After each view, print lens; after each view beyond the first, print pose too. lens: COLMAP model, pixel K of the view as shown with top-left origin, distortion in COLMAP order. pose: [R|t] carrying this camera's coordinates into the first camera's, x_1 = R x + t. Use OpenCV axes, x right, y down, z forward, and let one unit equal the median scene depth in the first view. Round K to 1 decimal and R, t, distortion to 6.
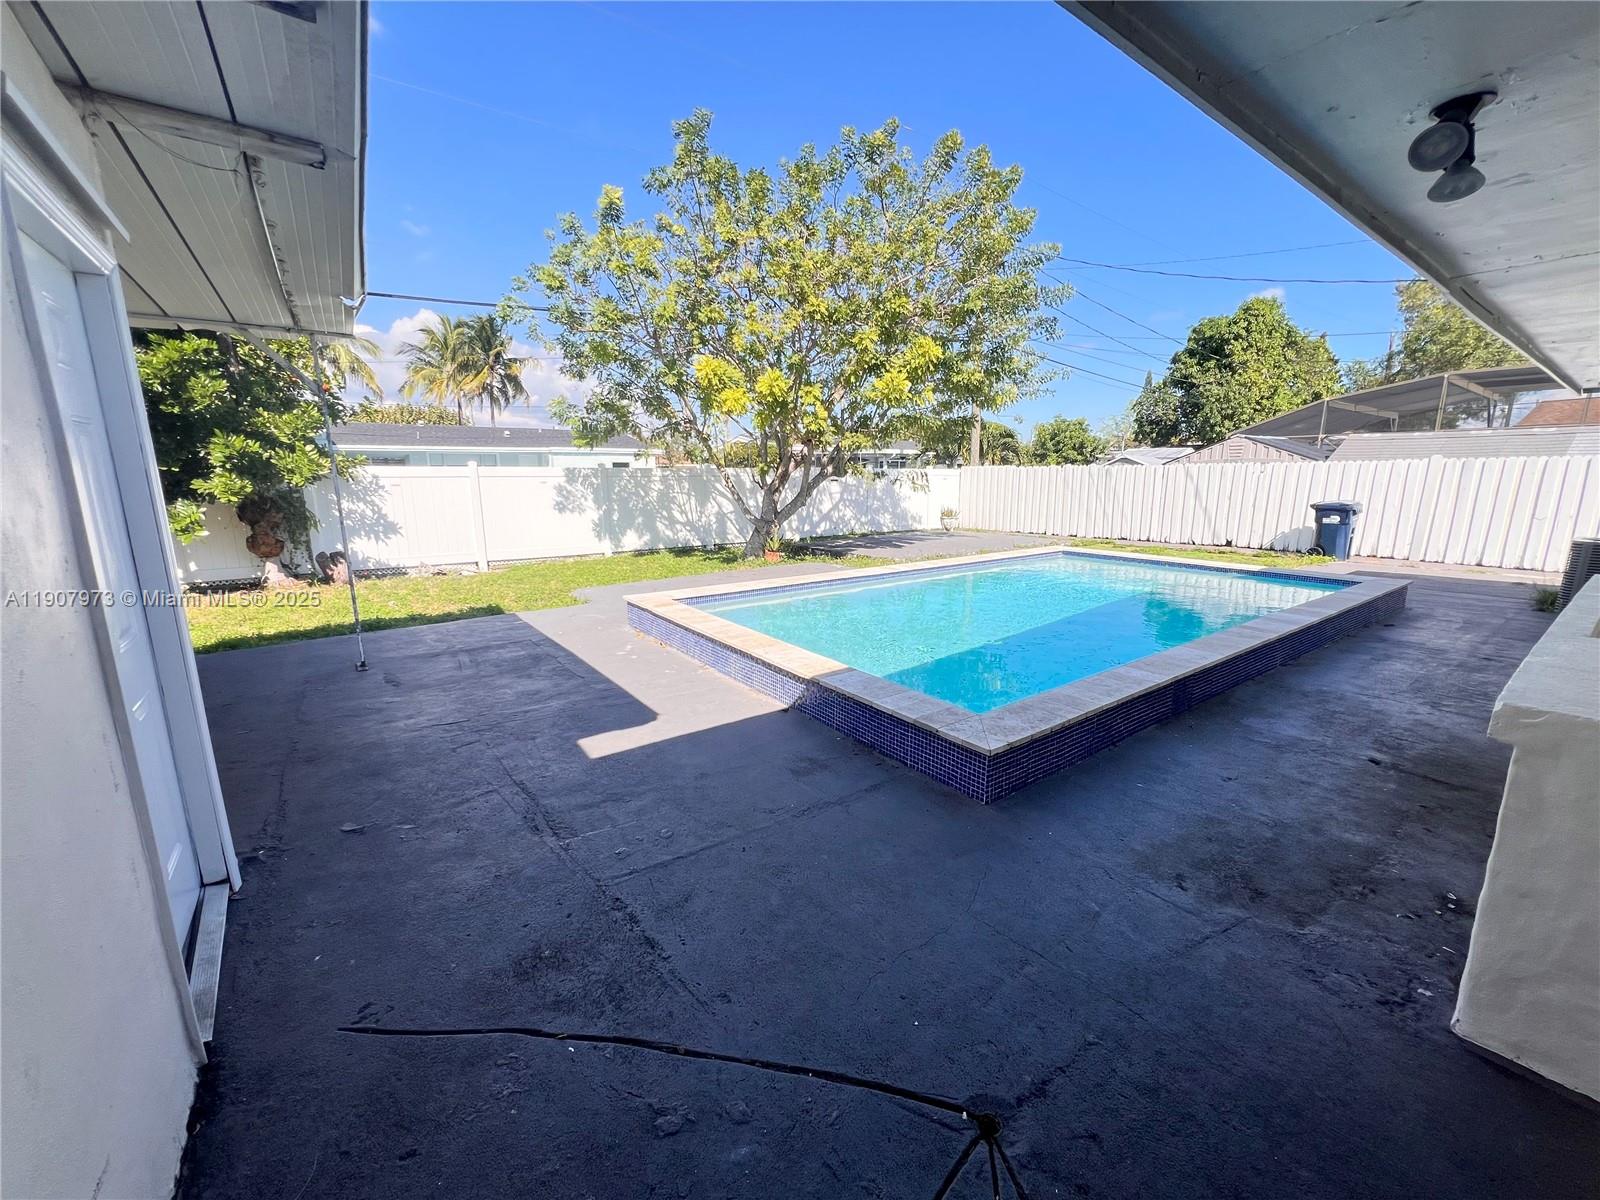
lens RADIAL K [[639.9, 0, 800.0], [0, 639.9, 602.3], [0, 0, 1]] dist [0.001328, -0.000071]
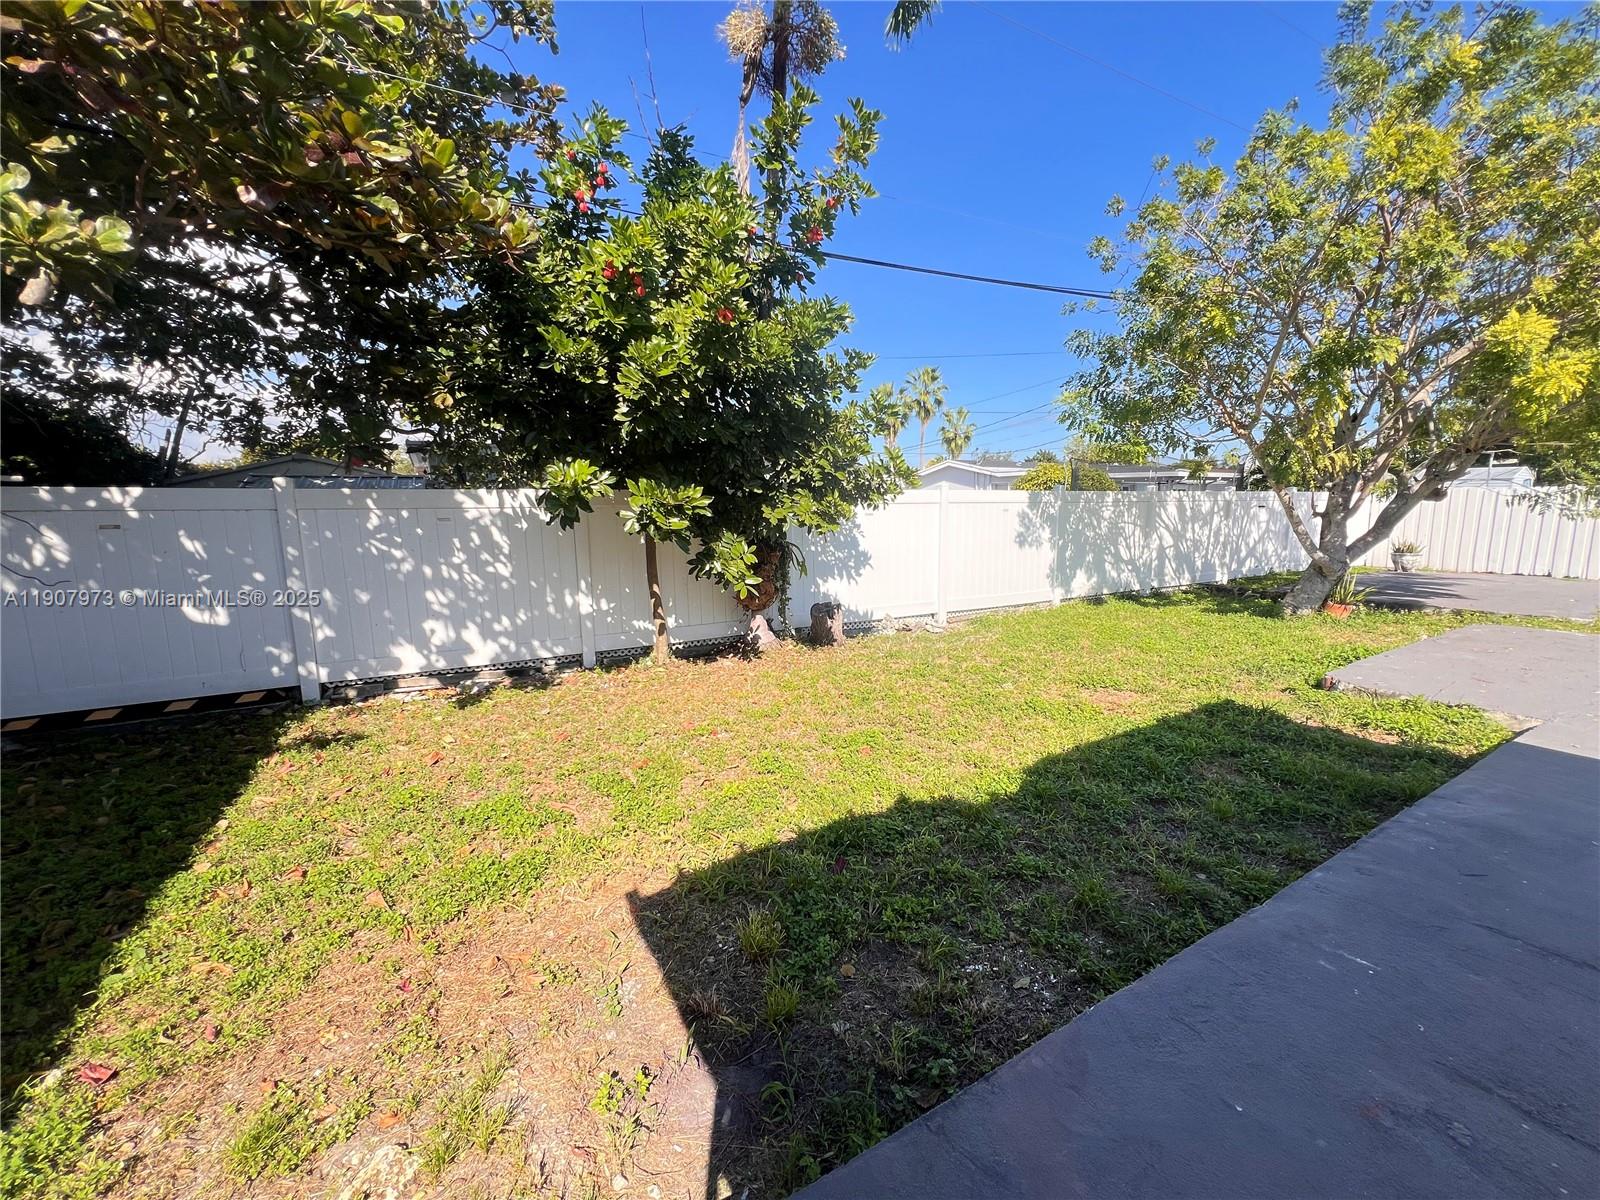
lens RADIAL K [[639.9, 0, 801.2], [0, 639.9, 601.5], [0, 0, 1]] dist [0.001328, -0.000071]
pose [[0.995182, 0.006335, -0.097837, -0.509448], [-0.011679, 0.998465, -0.054144, -0.028940], [0.097344, 0.055026, 0.993729, 0.202269]]
